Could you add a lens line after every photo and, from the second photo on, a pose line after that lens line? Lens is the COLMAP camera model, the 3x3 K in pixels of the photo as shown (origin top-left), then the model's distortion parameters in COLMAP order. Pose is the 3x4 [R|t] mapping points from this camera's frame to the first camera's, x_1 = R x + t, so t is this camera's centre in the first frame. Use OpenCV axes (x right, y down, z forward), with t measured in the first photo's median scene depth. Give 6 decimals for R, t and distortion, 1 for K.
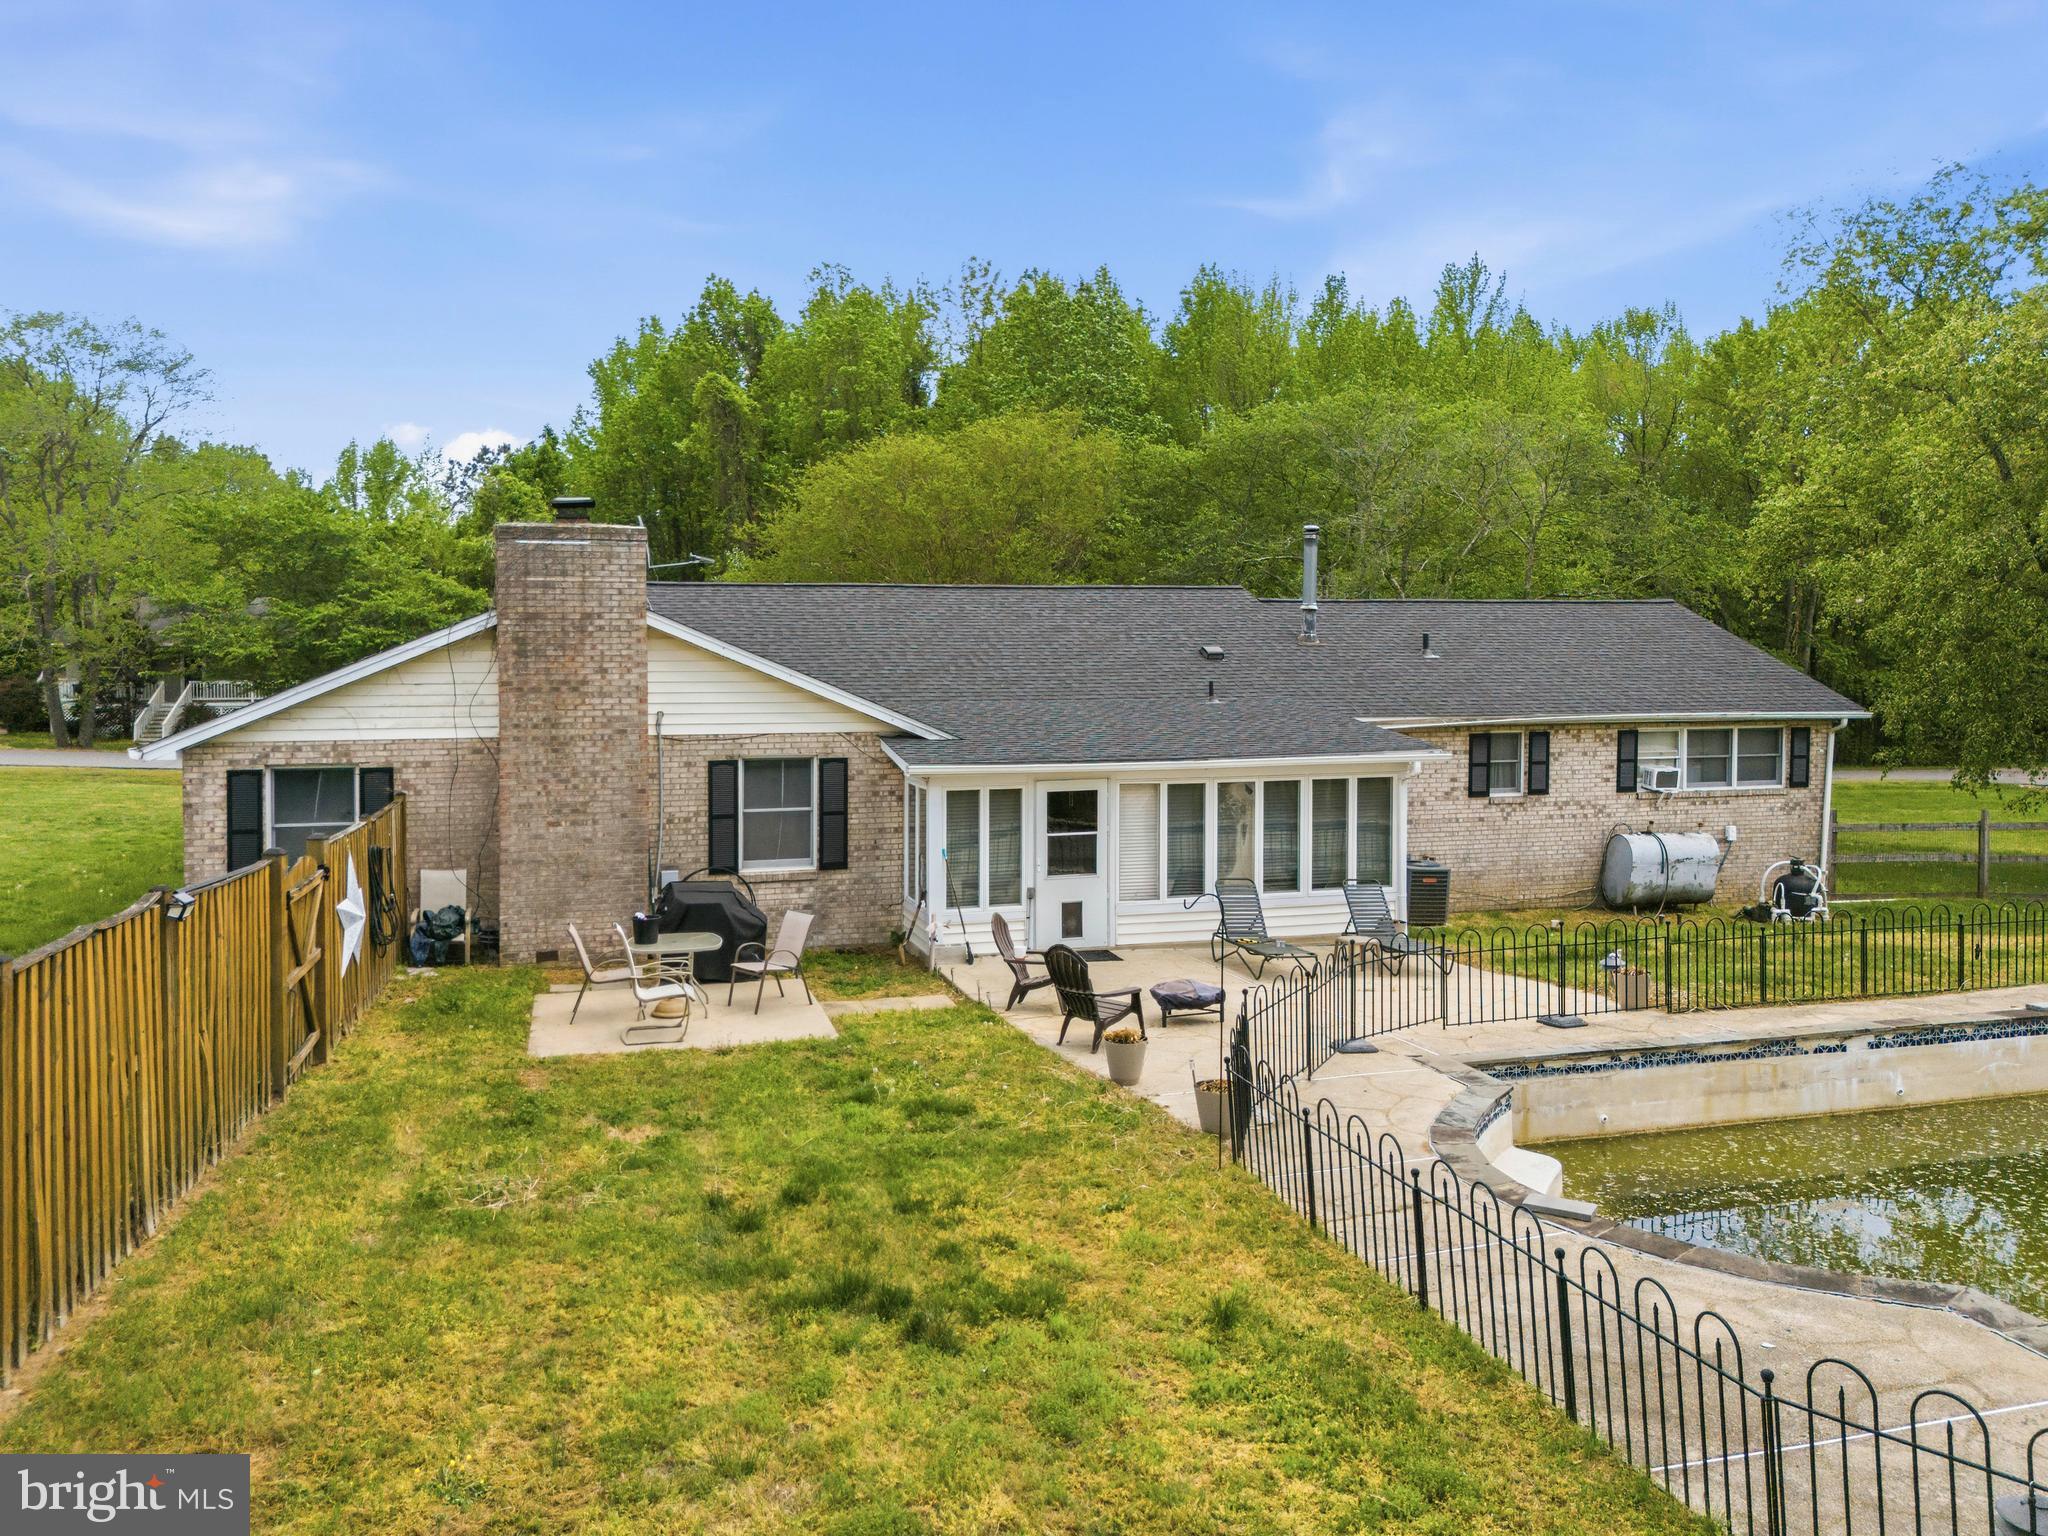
lens RADIAL K [[1509.2, 0, 1022.6], [0, 1509.2, 744.3], [0, 0, 1]] dist [0.062486, -0.054509]
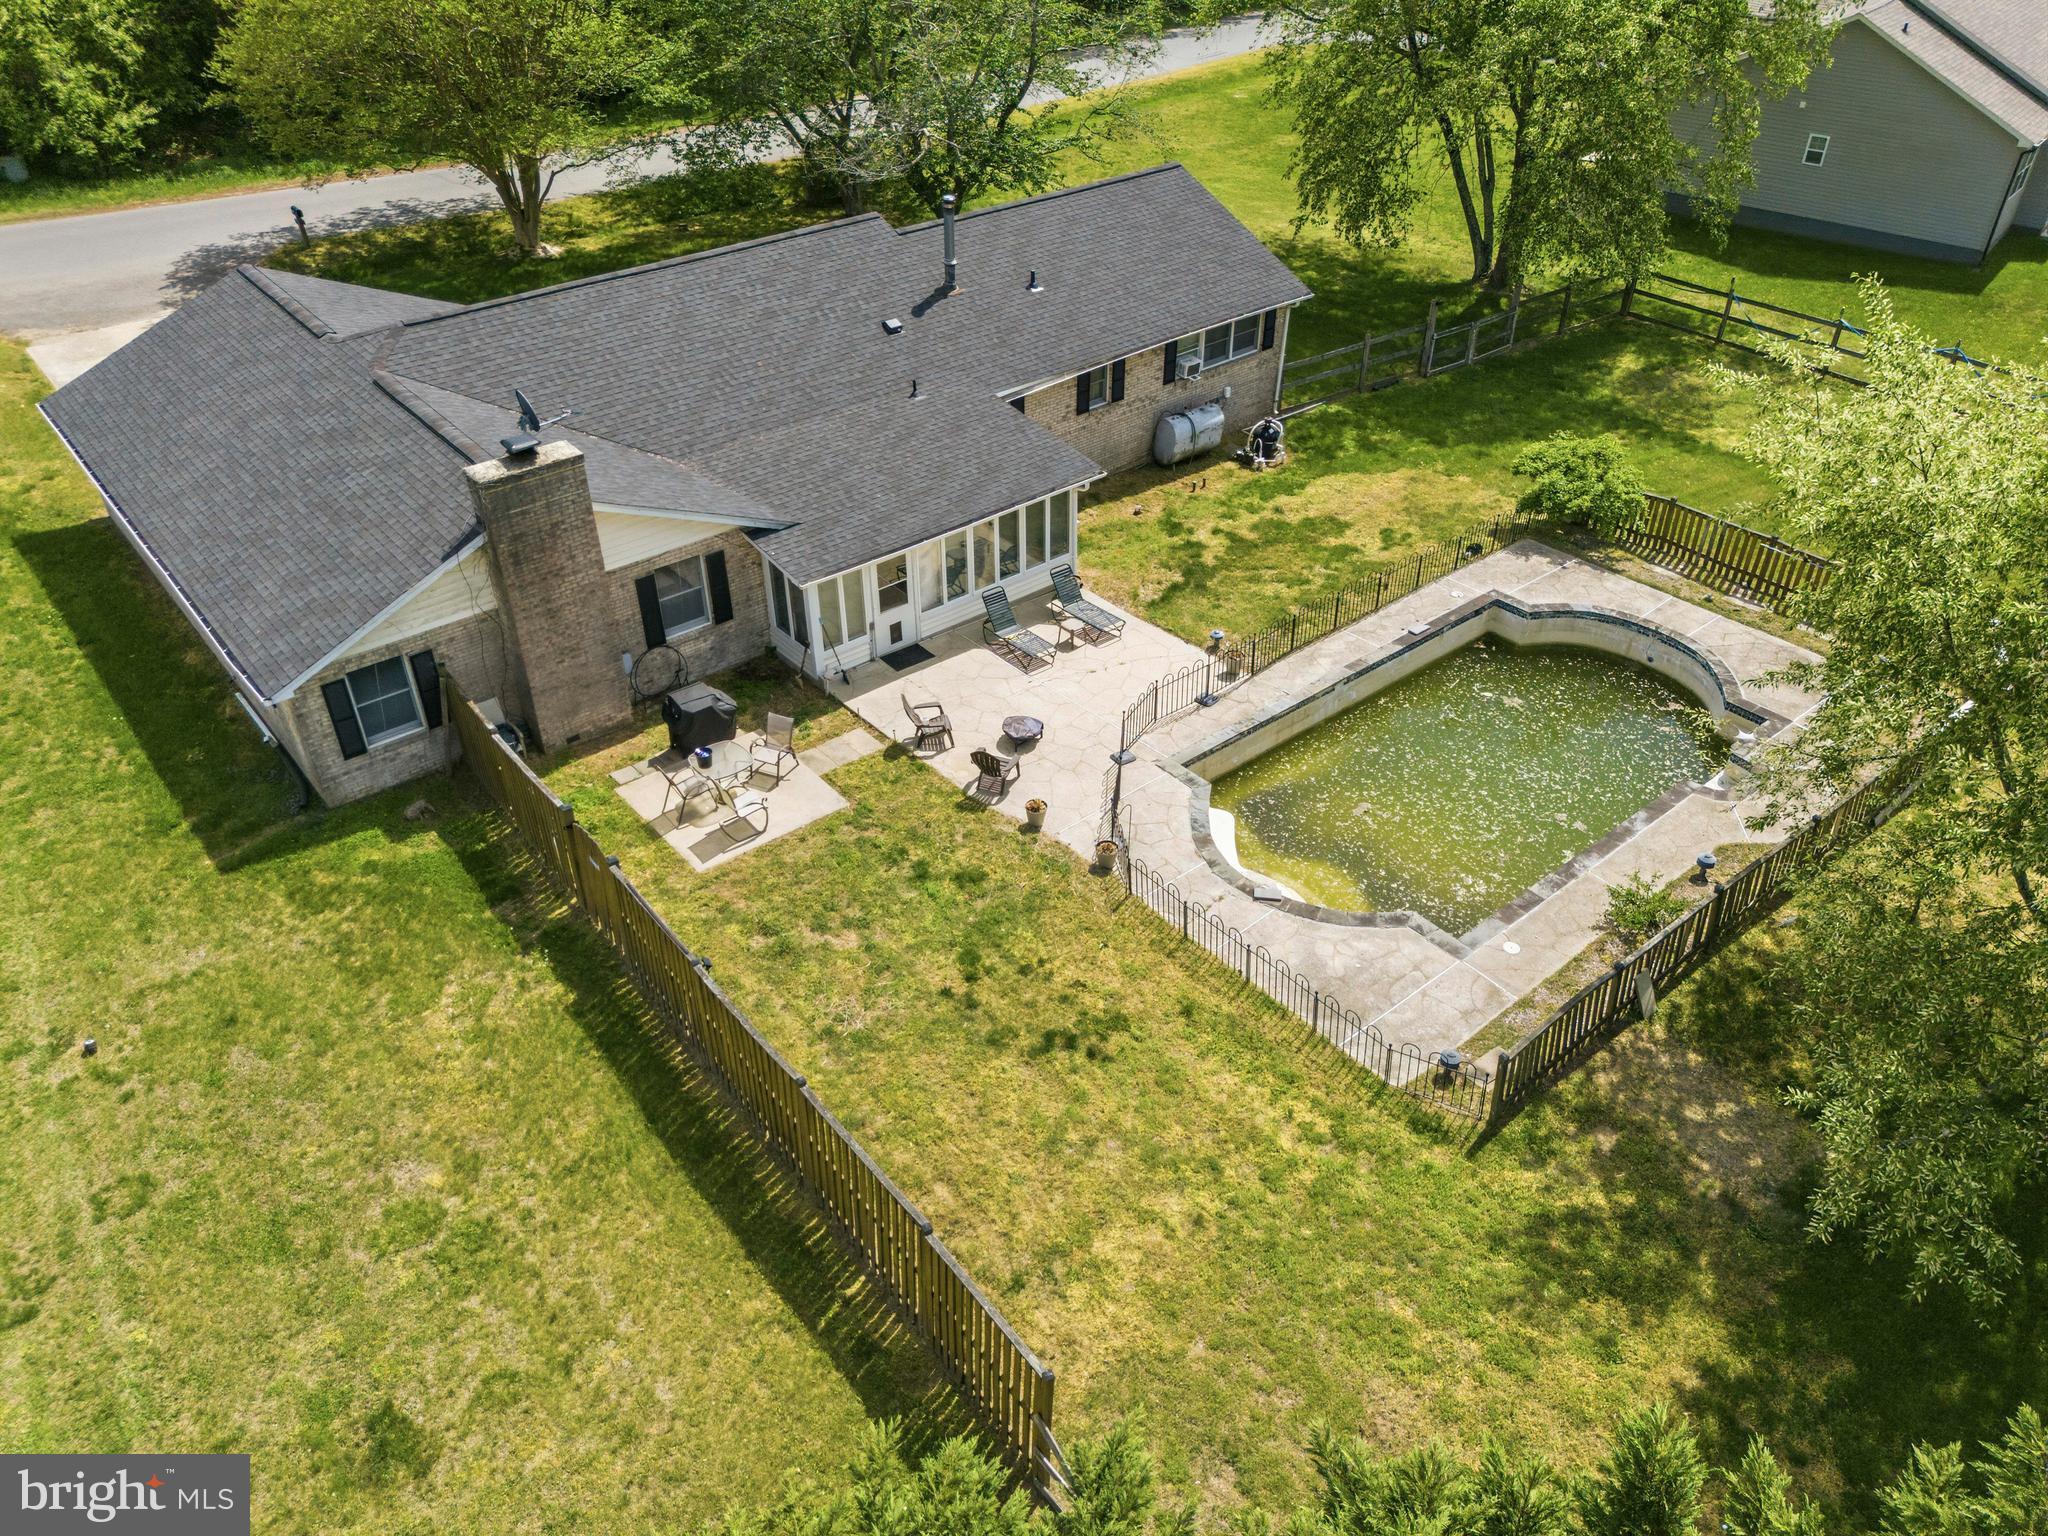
lens RADIAL K [[1509.2, 0, 1030.3], [0, 1509.2, 756.3], [0, 0, 1]] dist [0.062486, -0.054509]
pose [[0.913827, -0.234551, 0.331522, -0.377569], [0.014702, 0.834918, 0.550178, -0.618332], [-0.405838, -0.497894, 0.766418, -0.302519]]
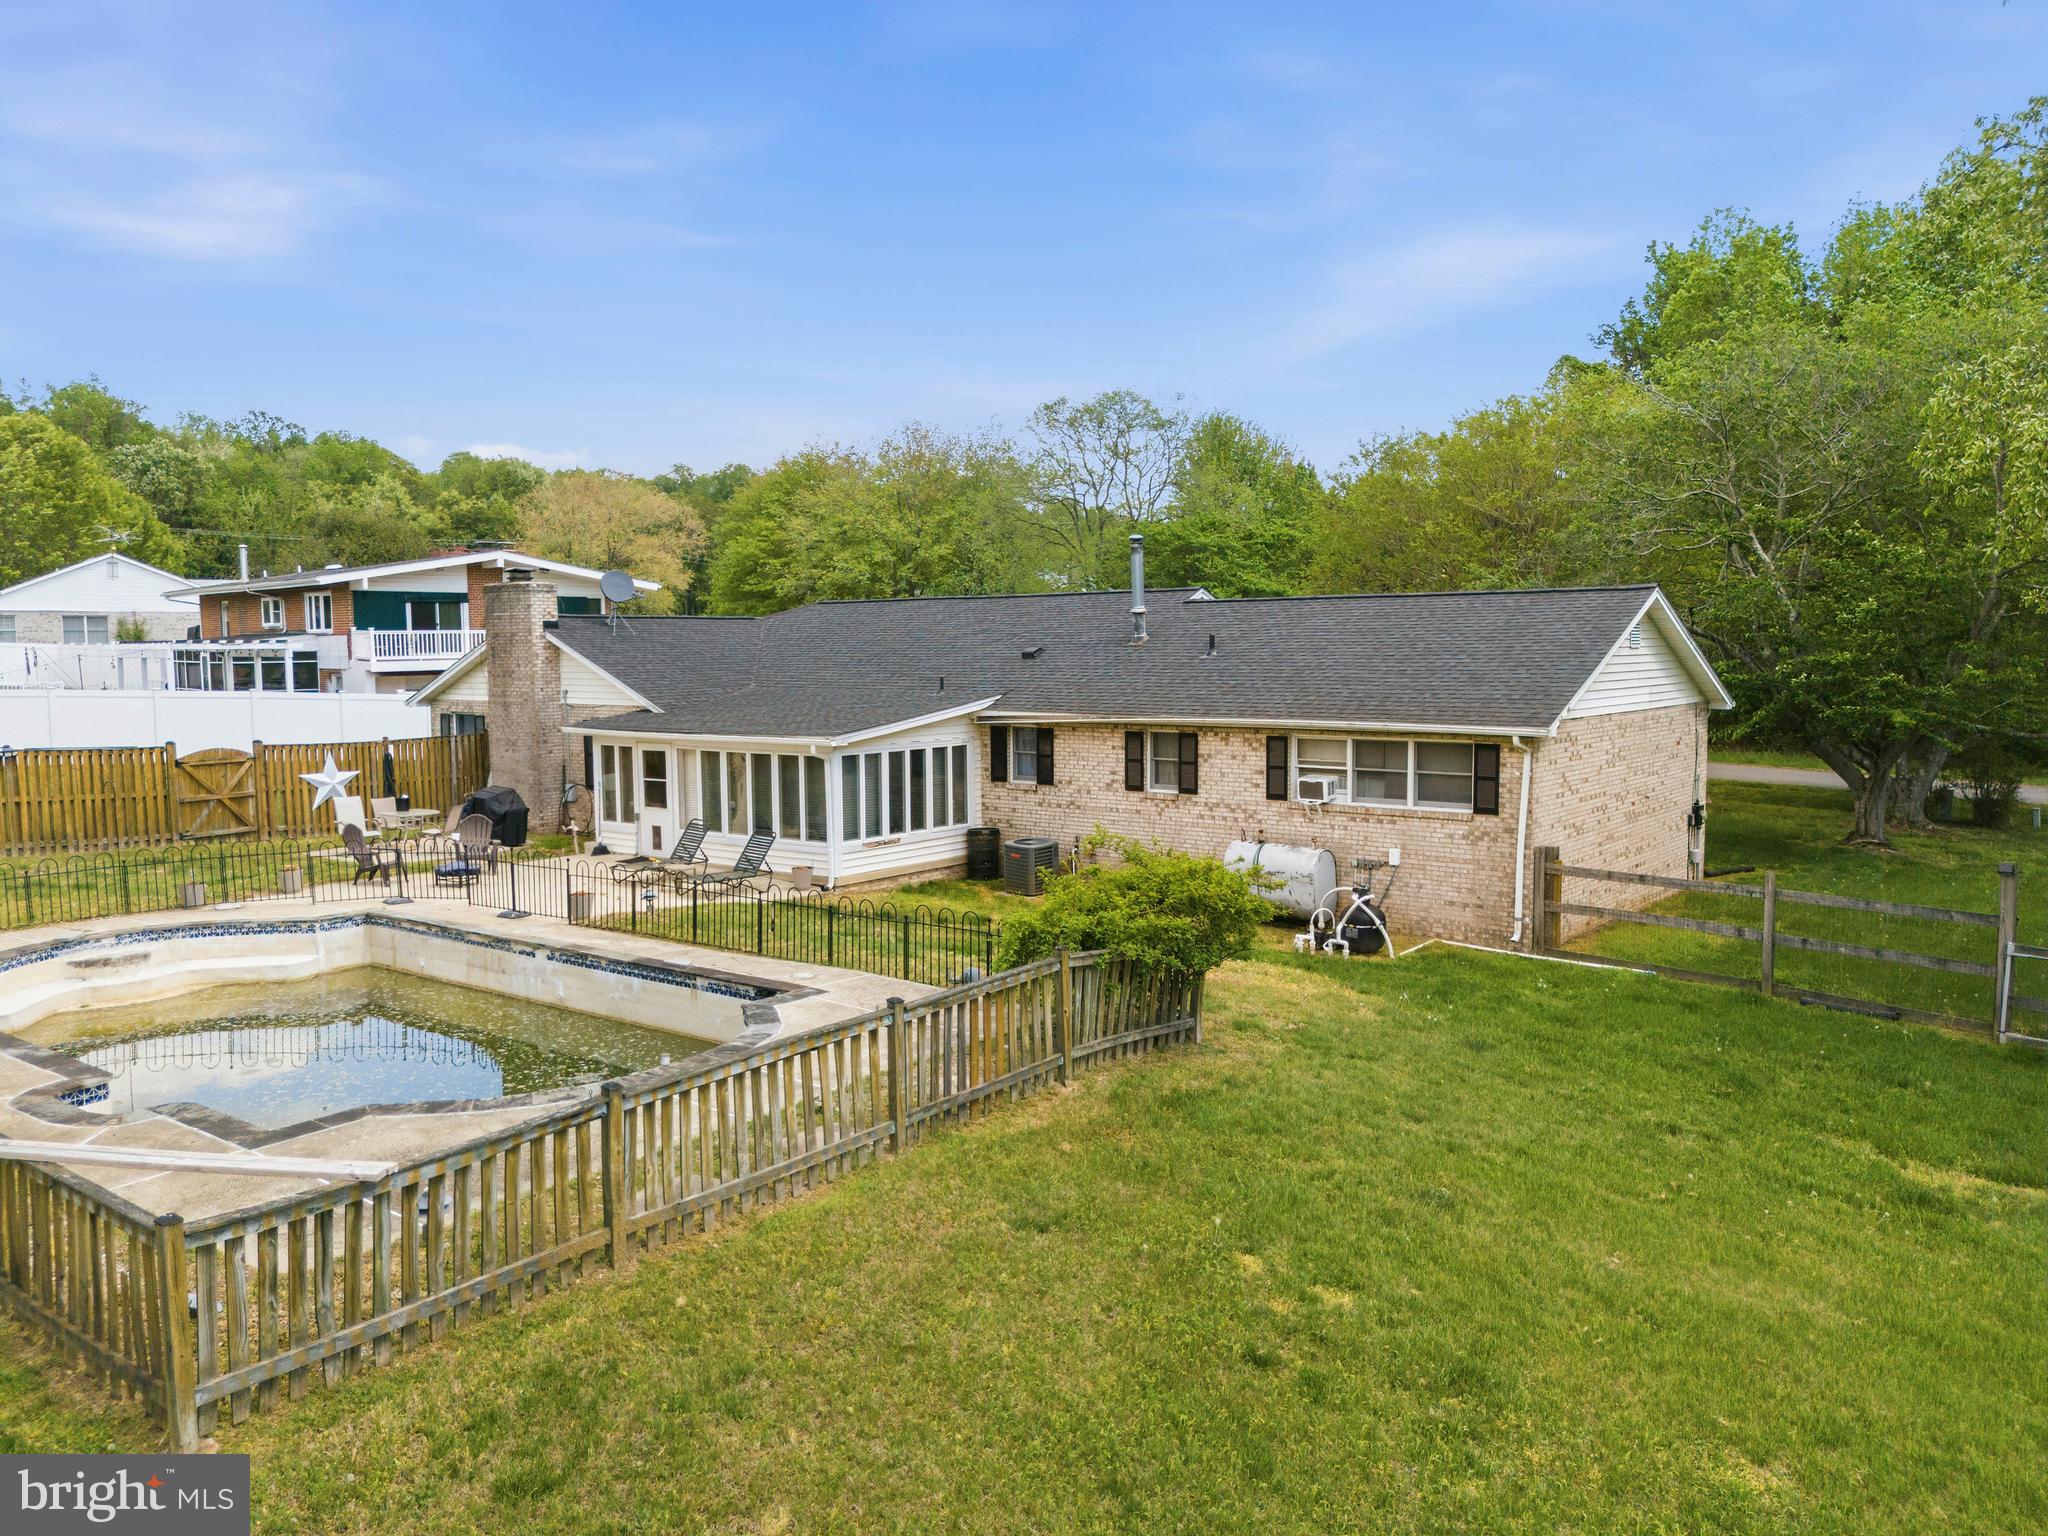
lens RADIAL K [[1509.2, 0, 1032.5], [0, 1509.2, 758.8], [0, 0, 1]] dist [0.062486, -0.054509]
pose [[0.596961, 0.062793, -0.799809, 1.411619], [-0.038133, 0.998026, 0.049893, -0.047969], [0.801363, 0.000715, 0.598178, 0.401912]]
